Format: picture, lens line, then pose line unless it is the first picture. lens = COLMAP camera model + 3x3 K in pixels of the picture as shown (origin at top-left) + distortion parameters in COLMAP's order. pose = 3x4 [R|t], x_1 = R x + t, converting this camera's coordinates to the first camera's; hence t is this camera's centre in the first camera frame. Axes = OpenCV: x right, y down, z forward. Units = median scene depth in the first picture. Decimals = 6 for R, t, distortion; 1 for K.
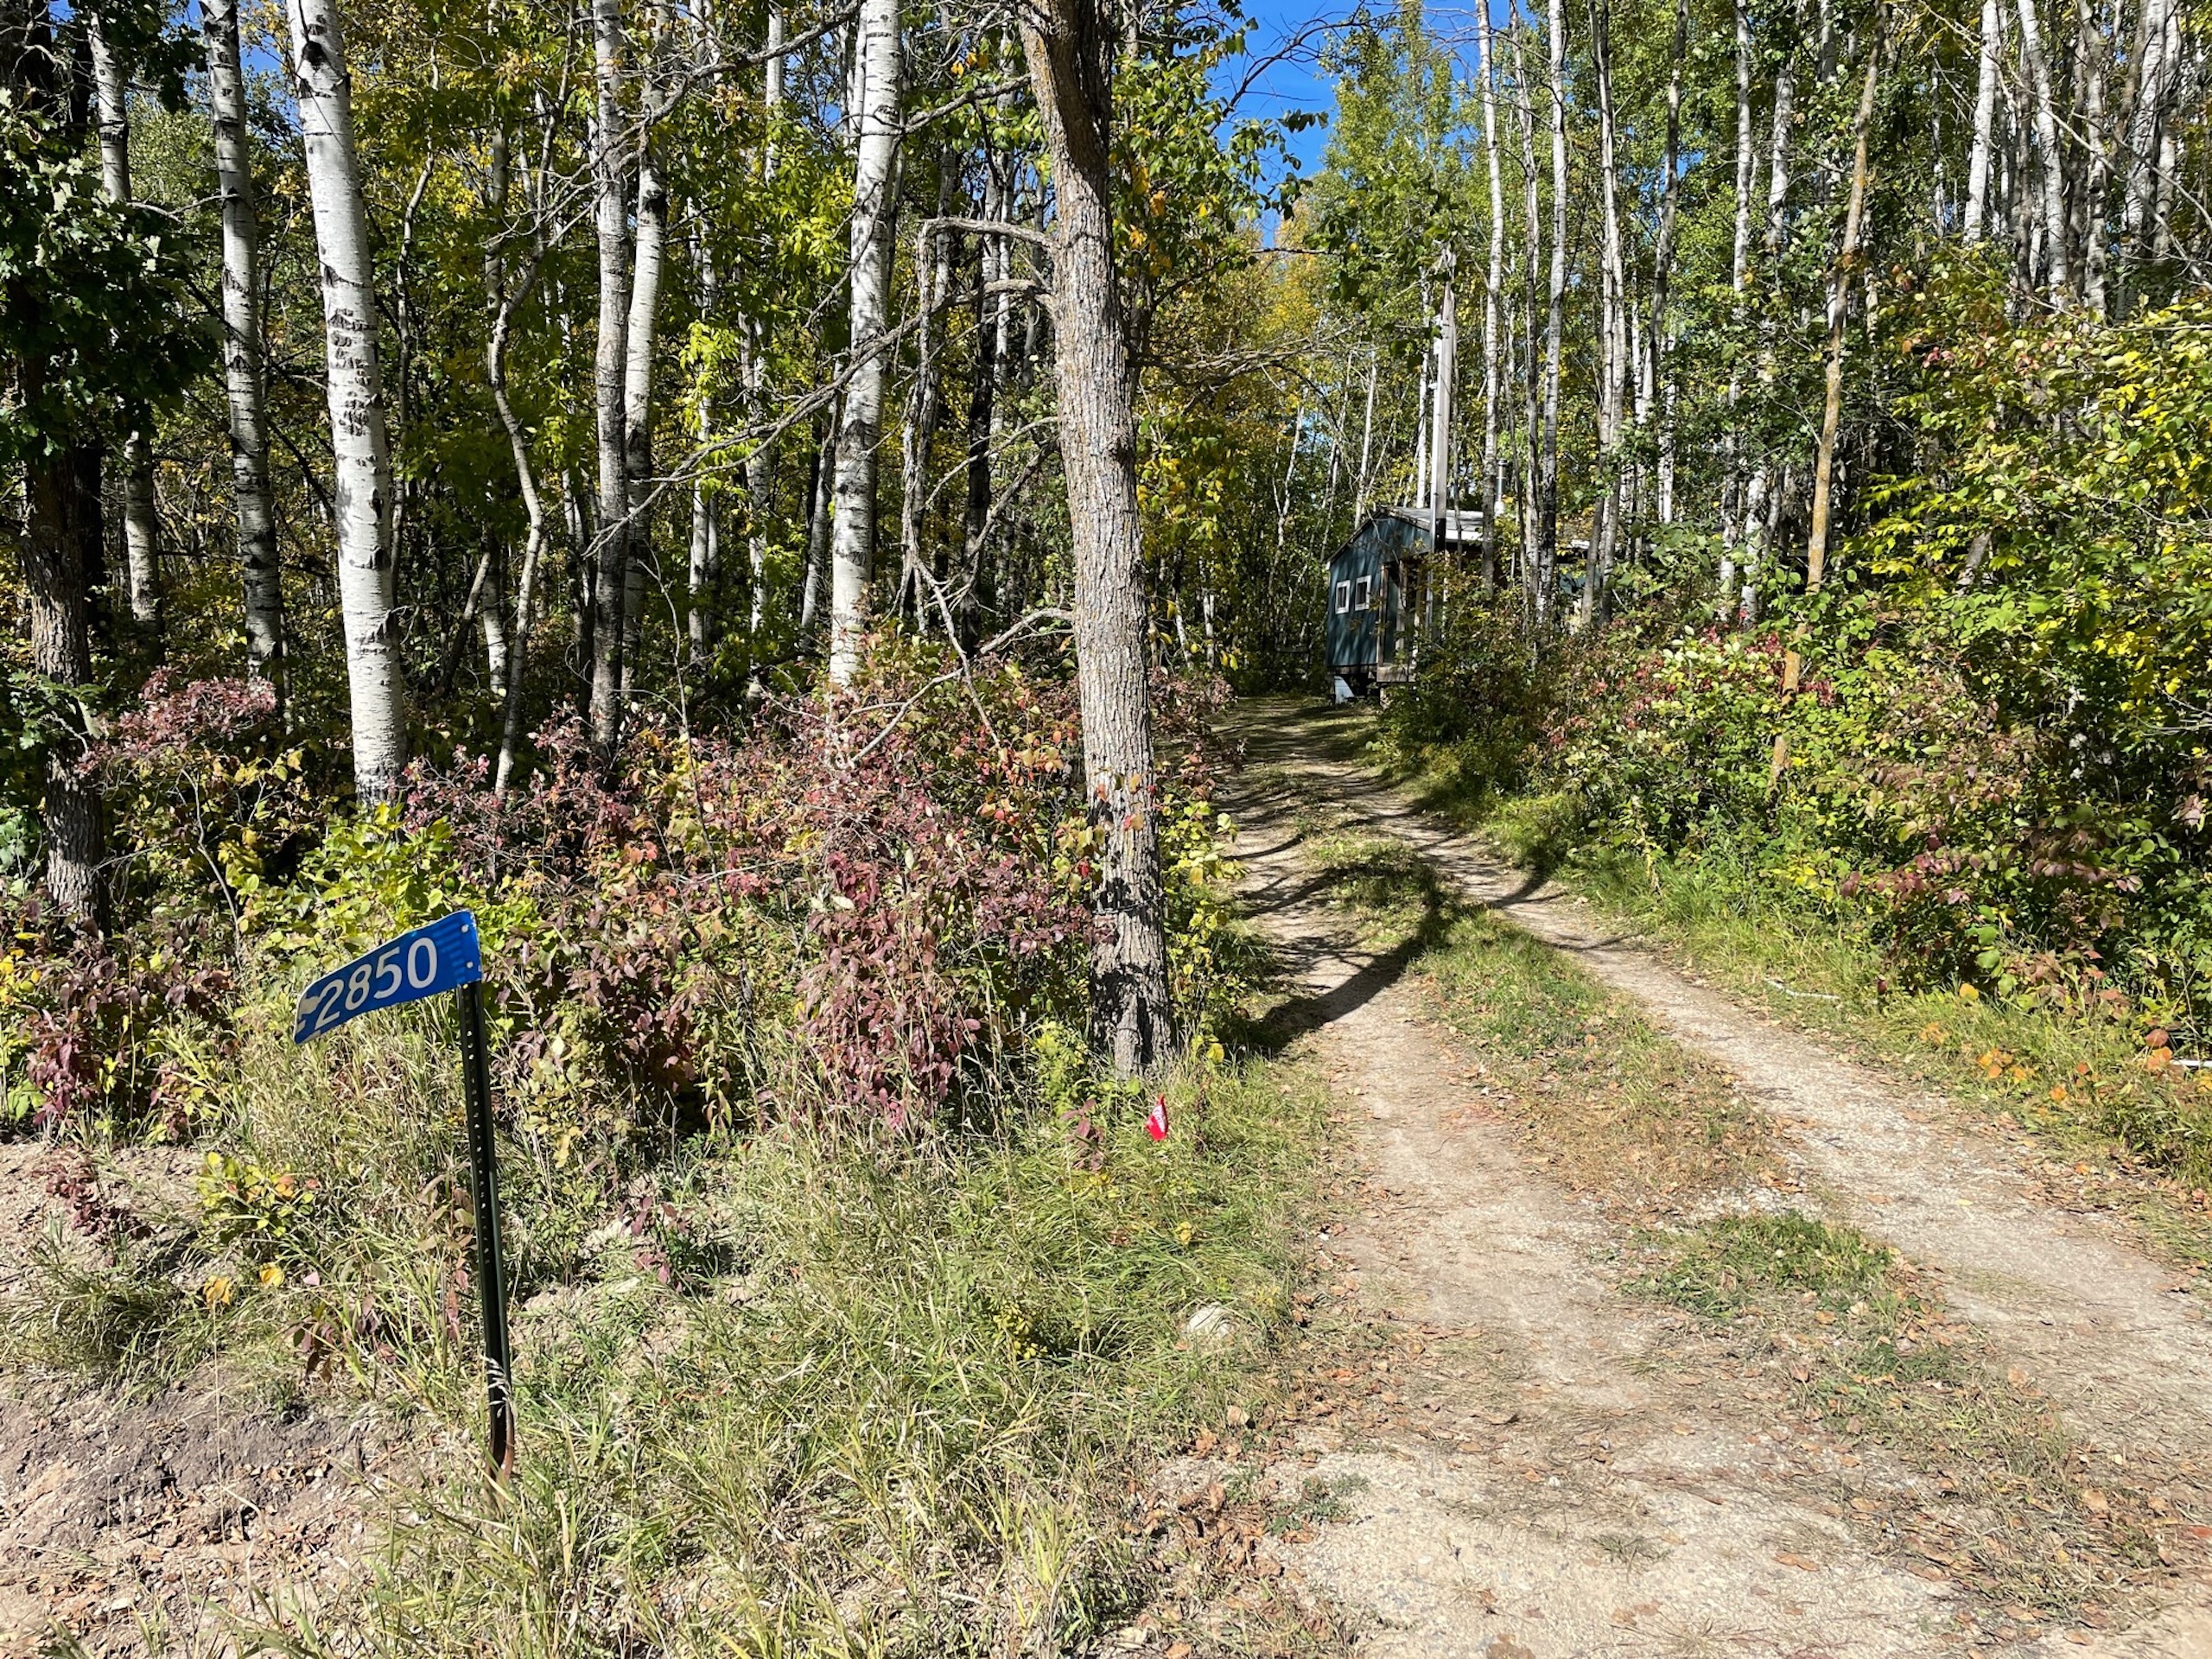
lens RADIAL K [[1625.1, 0, 1119.9], [0, 1625.1, 831.9], [0, 0, 1]] dist [0.098574, -0.127278]
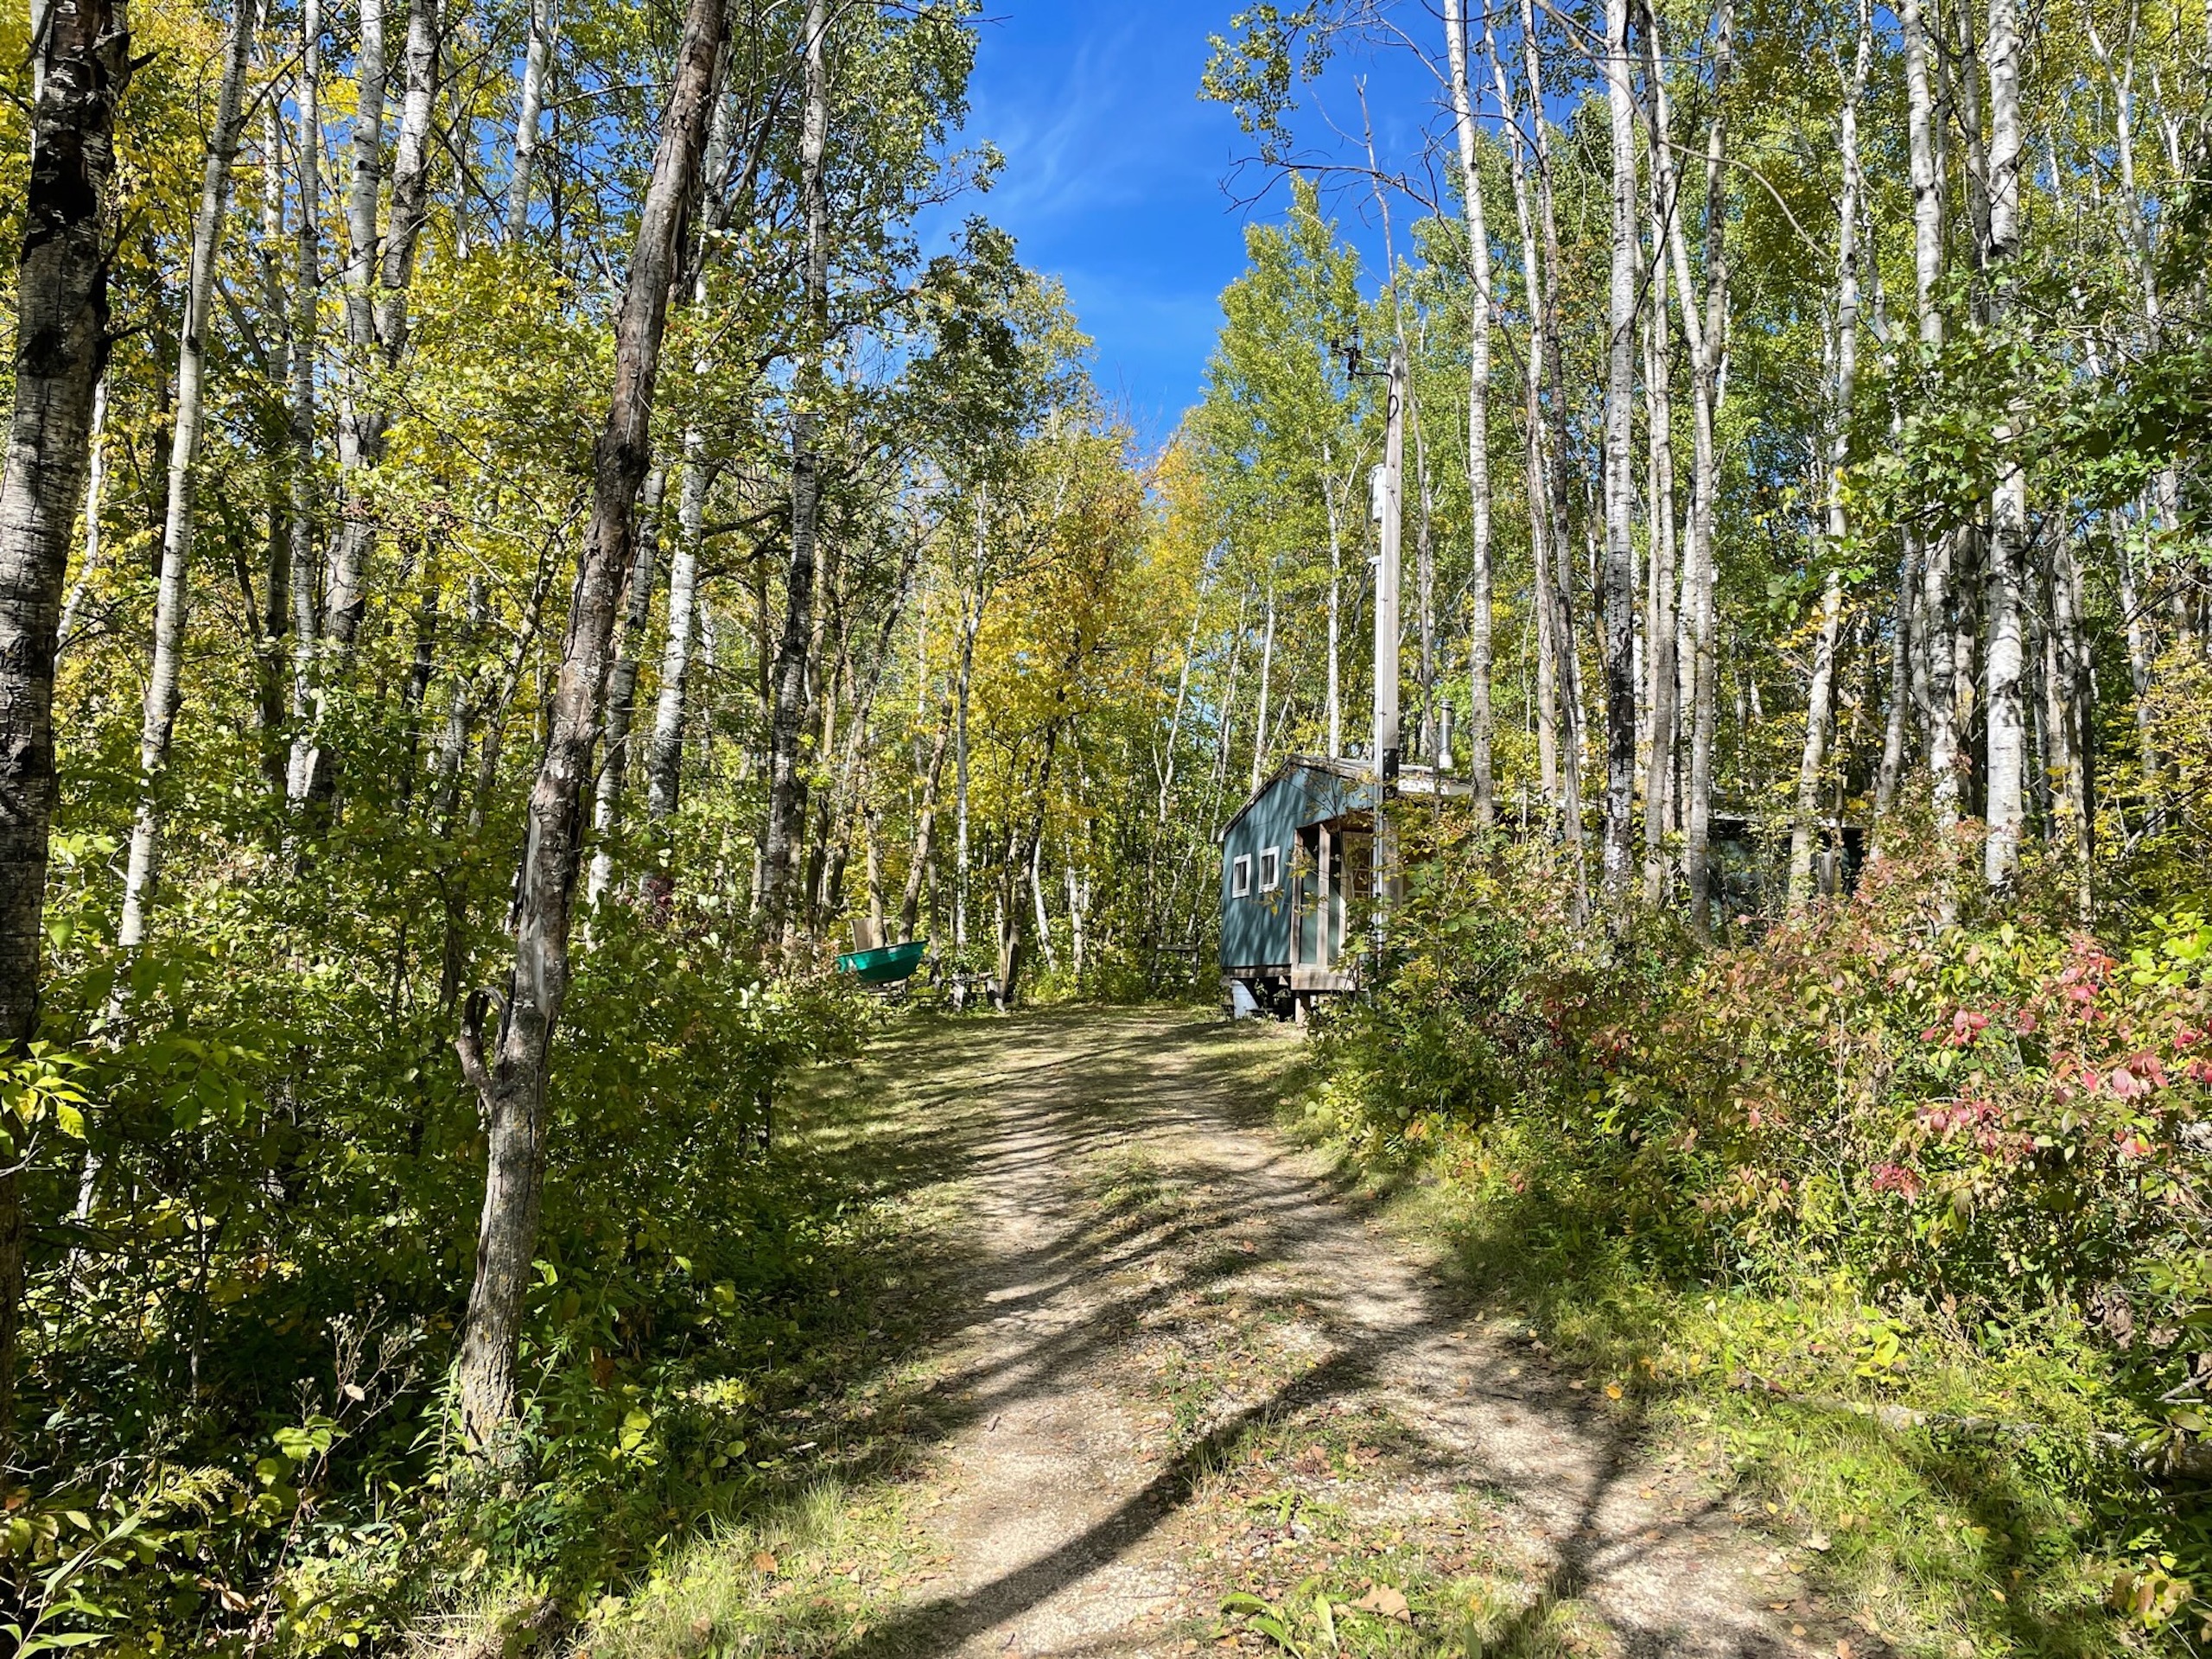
lens RADIAL K [[1625.1, 0, 1119.9], [0, 1625.1, 831.9], [0, 0, 1]] dist [0.098574, -0.127278]
pose [[0.997720, 0.013971, 0.066025, 0.033135], [-0.001646, 0.983085, -0.183144, -0.028197], [-0.067467, 0.182617, 0.980867, 0.281674]]
